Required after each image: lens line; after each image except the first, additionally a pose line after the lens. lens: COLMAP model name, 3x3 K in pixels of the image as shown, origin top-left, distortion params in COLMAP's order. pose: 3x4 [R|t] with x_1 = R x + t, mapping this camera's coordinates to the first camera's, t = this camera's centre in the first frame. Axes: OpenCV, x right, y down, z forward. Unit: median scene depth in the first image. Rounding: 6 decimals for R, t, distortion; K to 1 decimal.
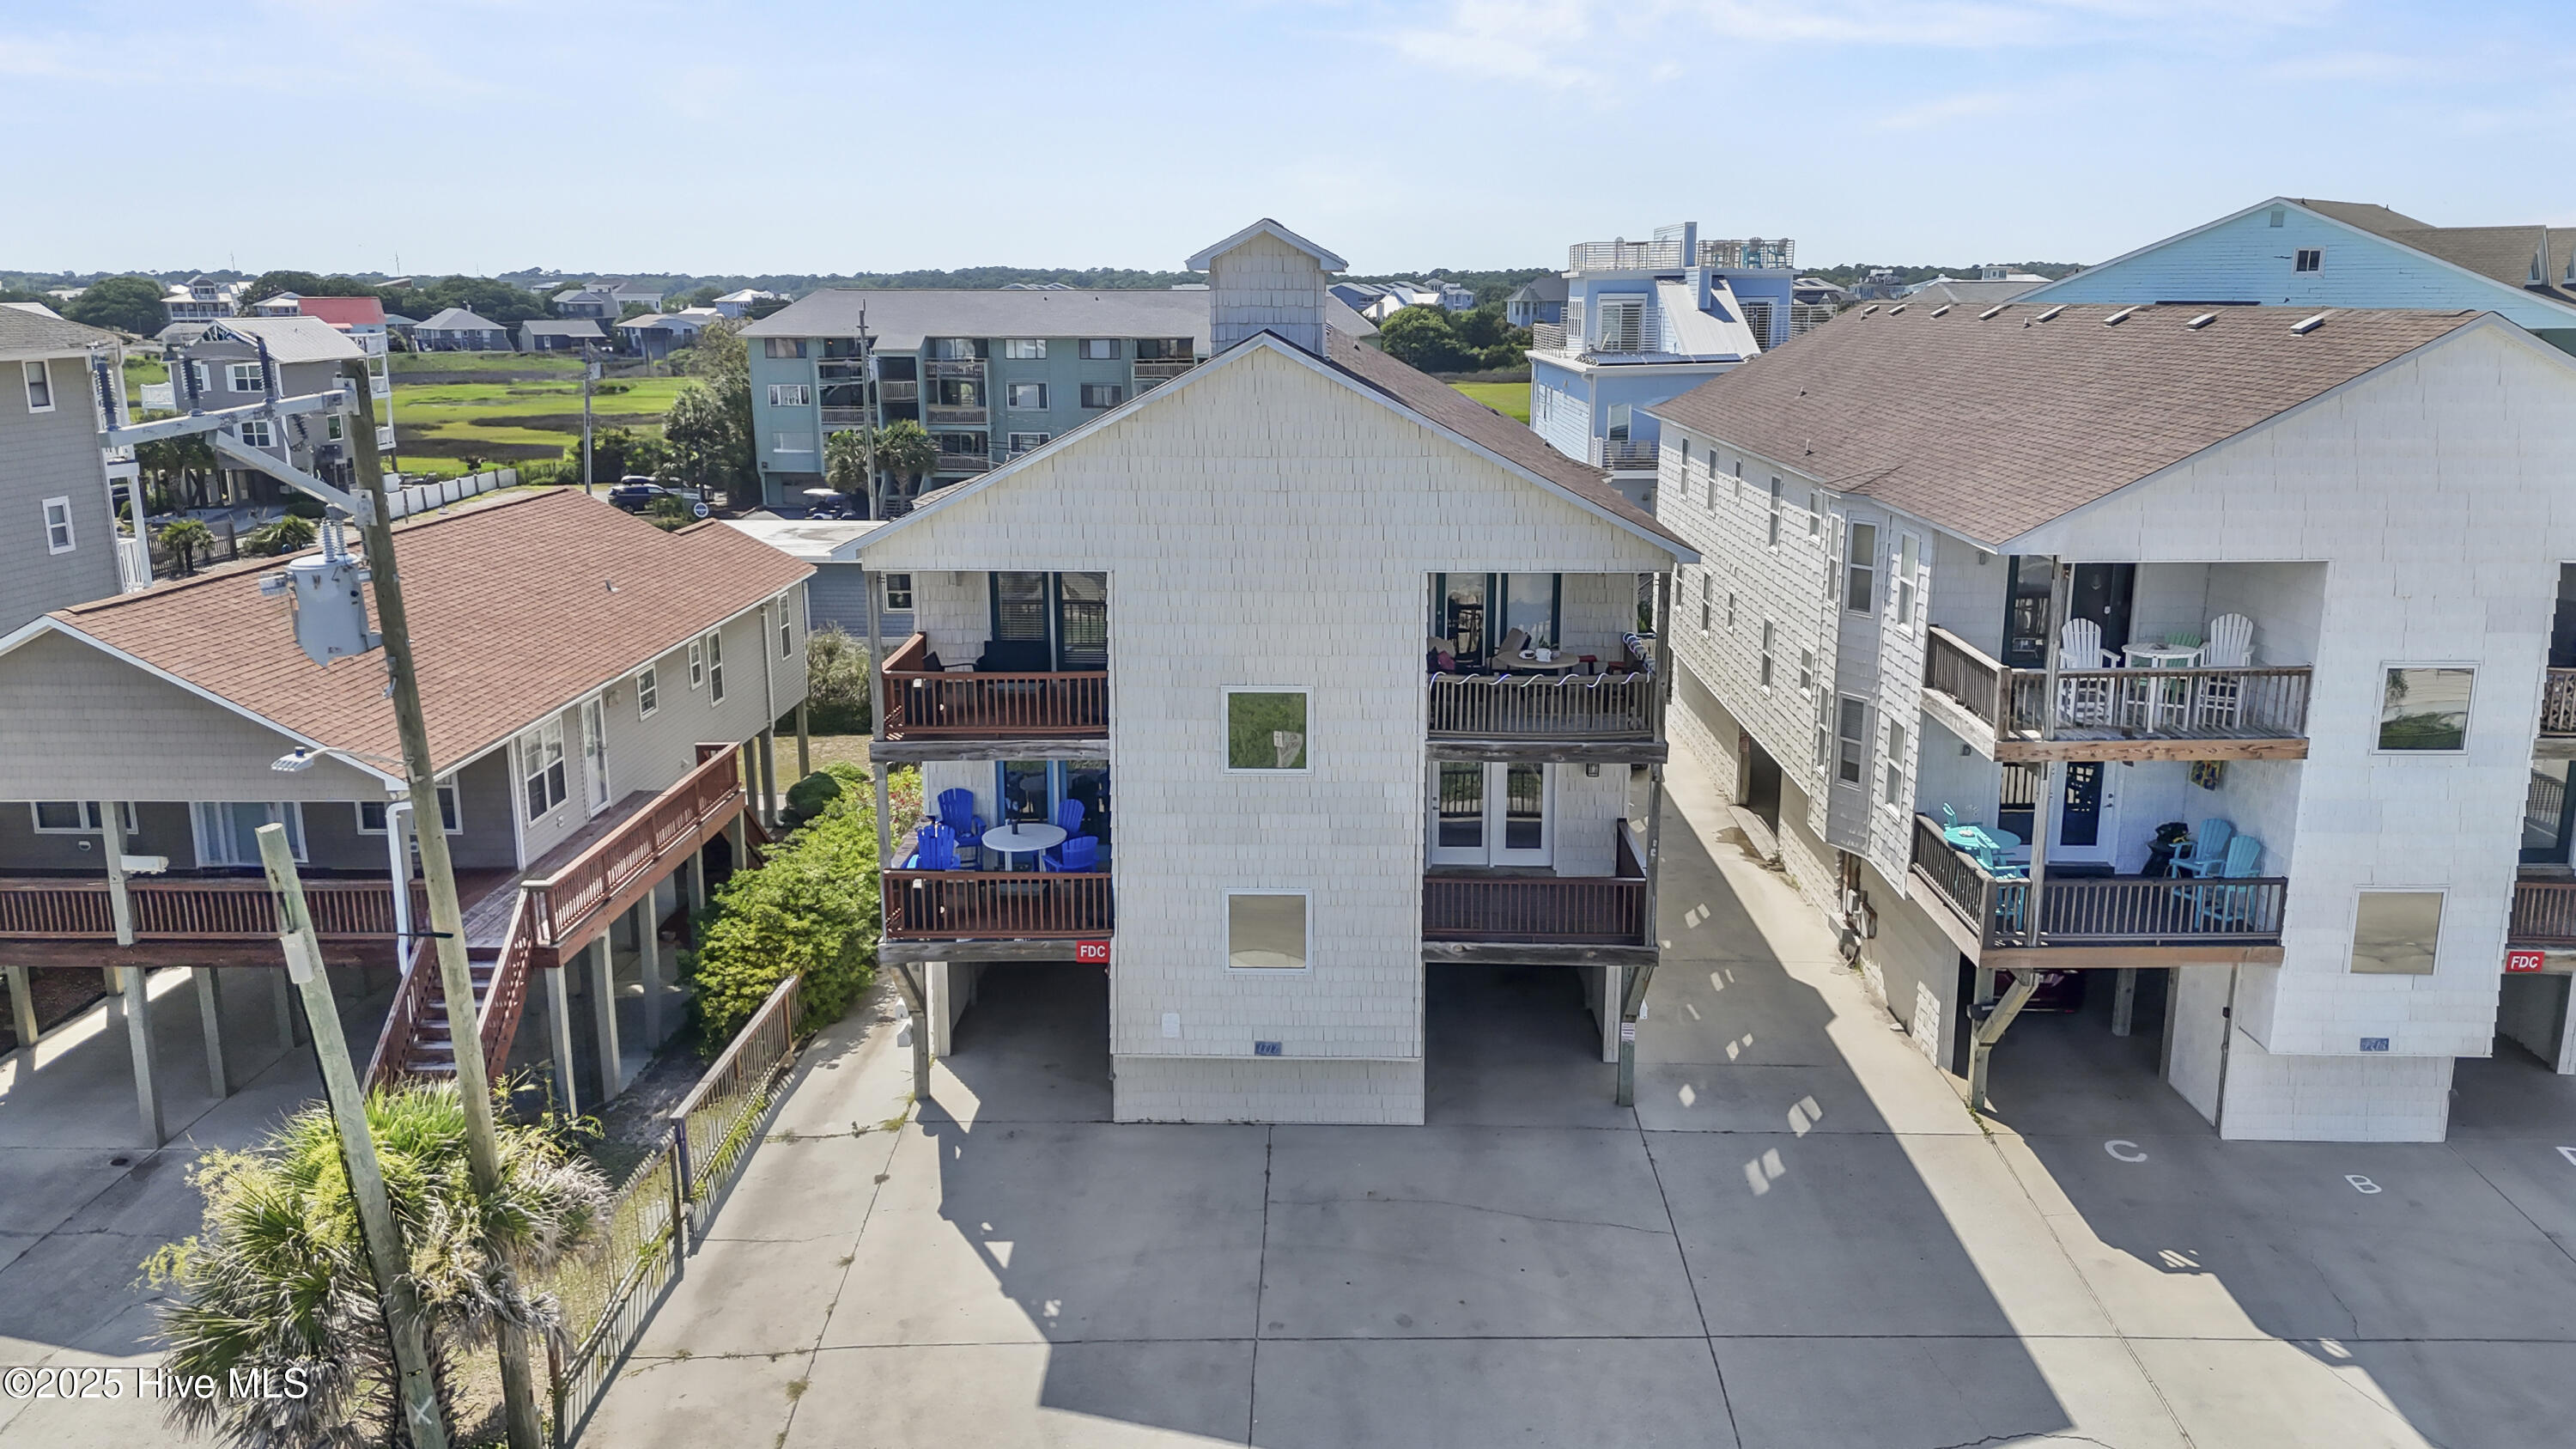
lens RADIAL K [[1937.1, 0, 1270.8], [0, 1937.1, 728.0], [0, 0, 1]] dist [0.040838, -0.018255]
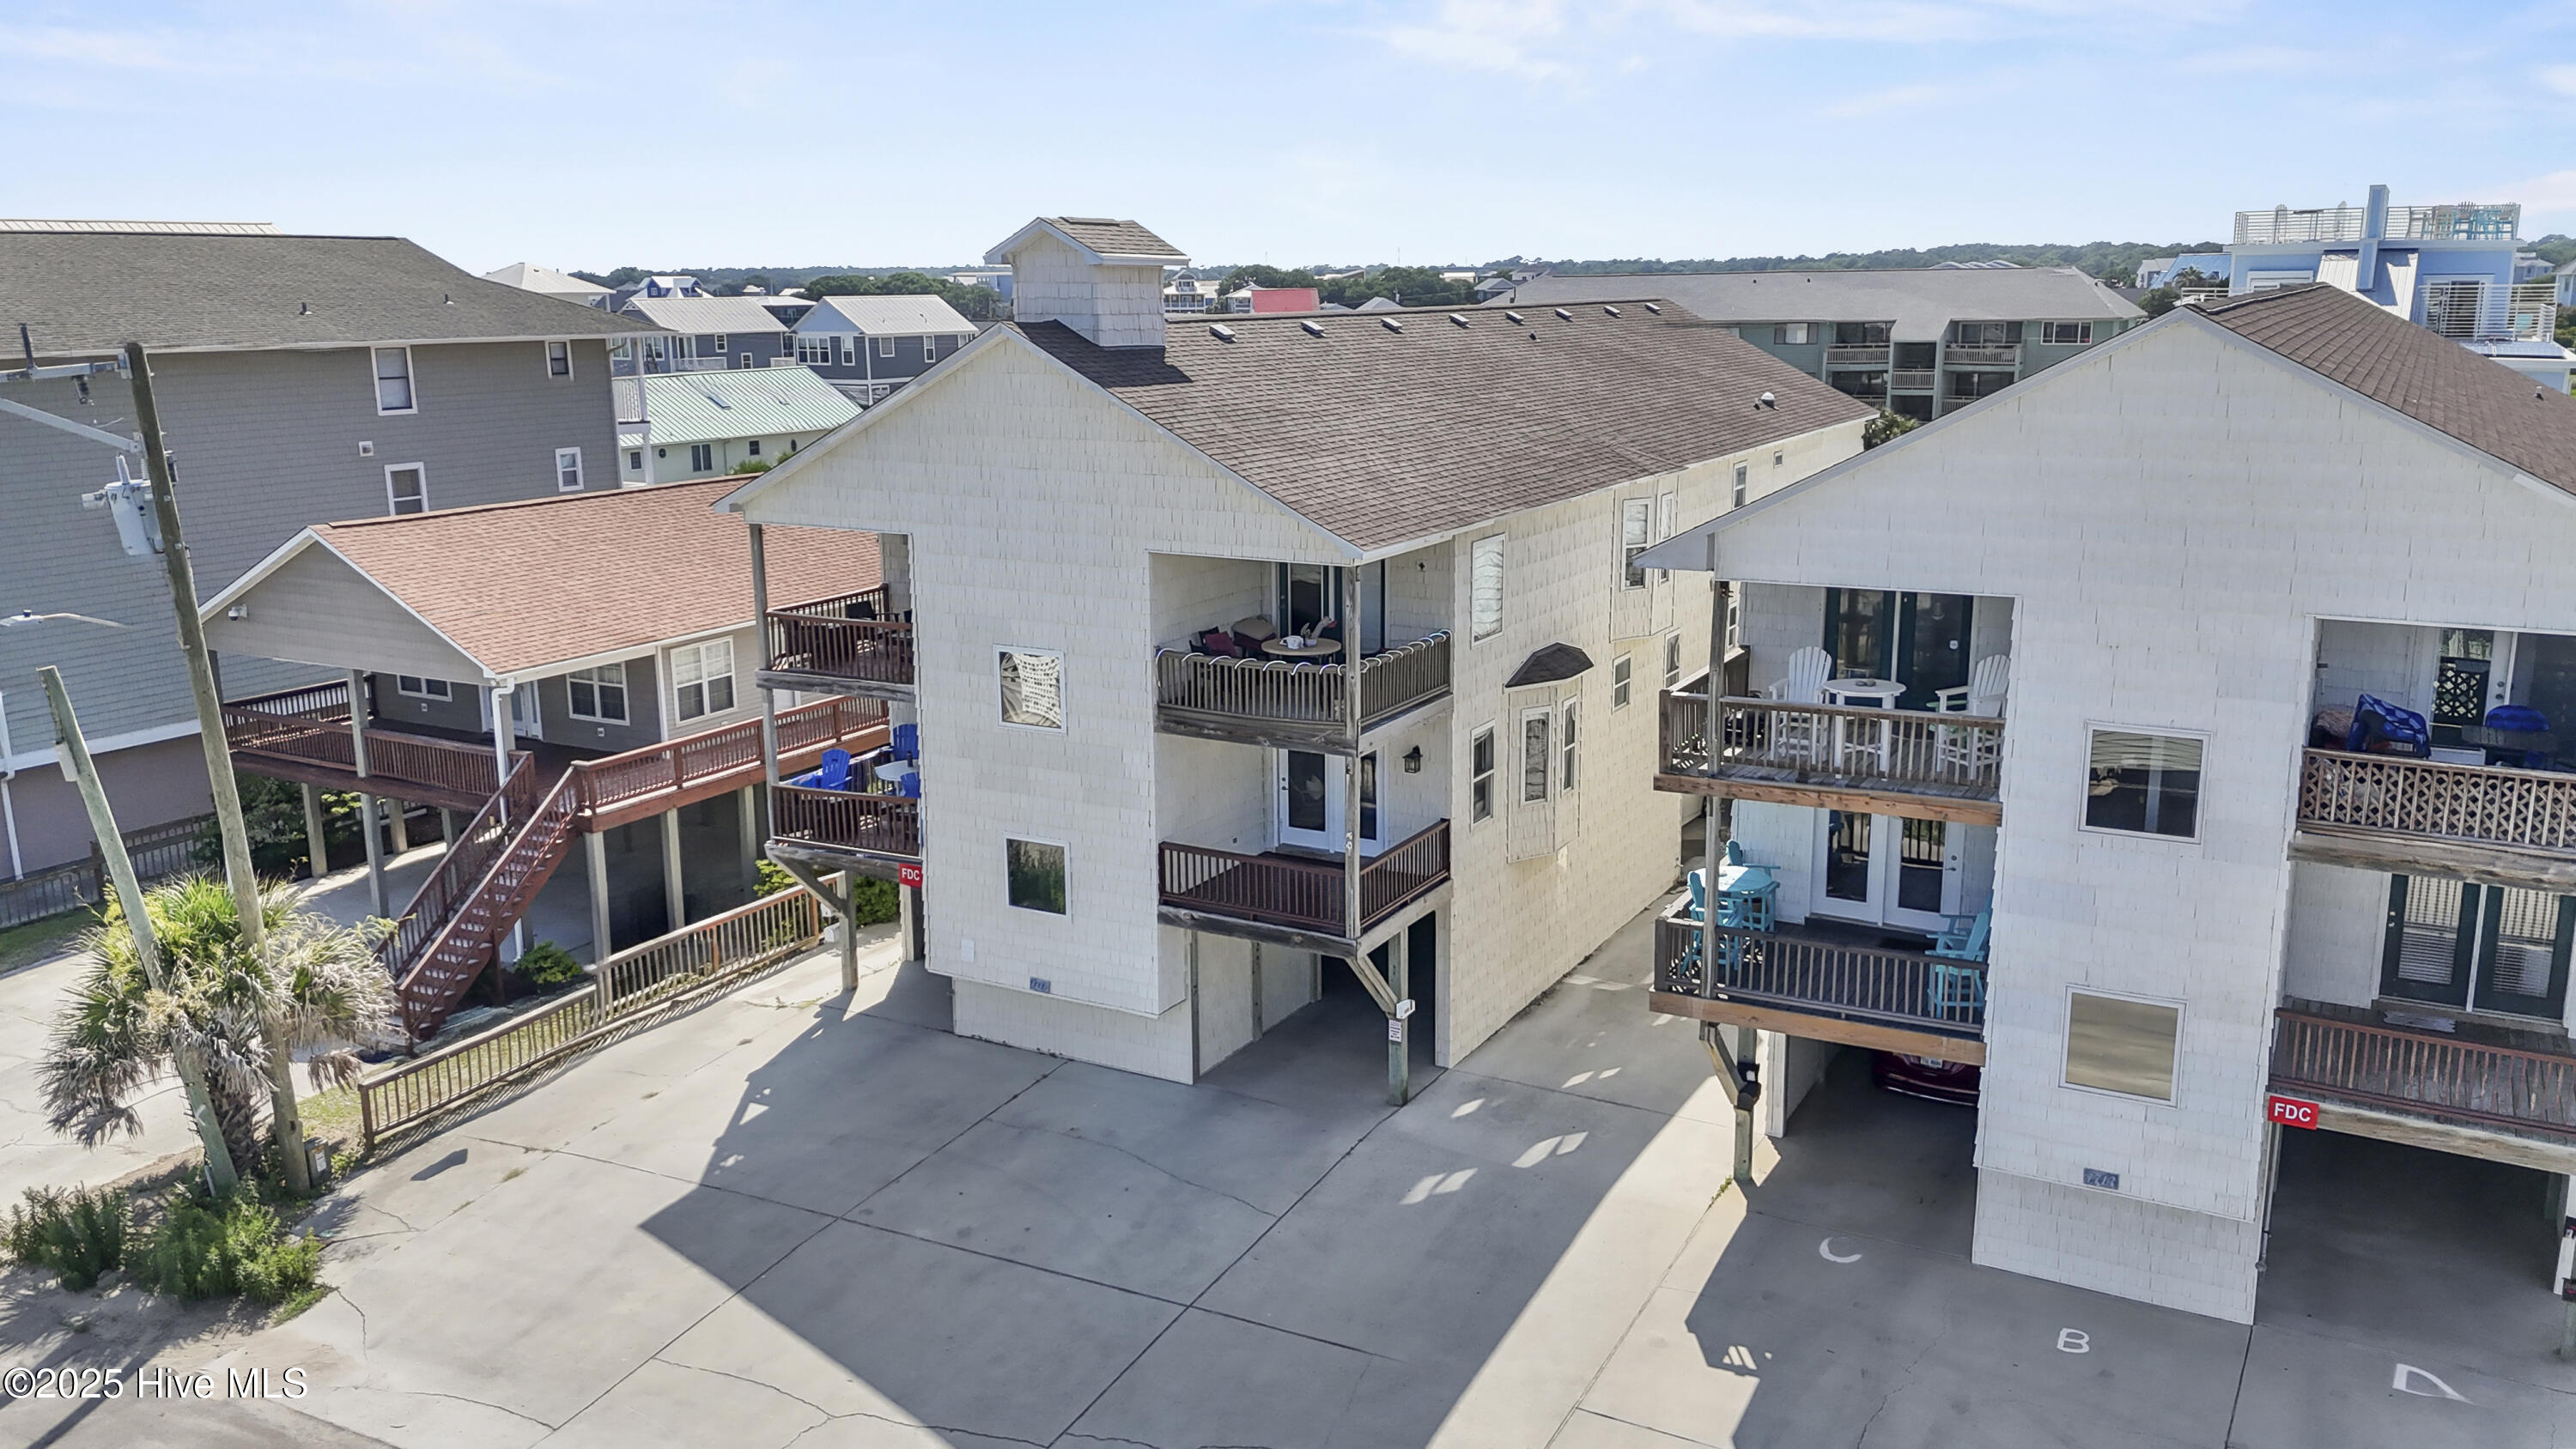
lens RADIAL K [[1936.6, 0, 1167.8], [0, 1936.6, 722.1], [0, 0, 1]] dist [0.040838, -0.018255]
pose [[0.886728, 0.097171, -0.451963, 0.550404], [-0.094889, 0.995100, 0.027778, -0.017762], [0.452448, 0.018255, 0.891604, 0.067209]]
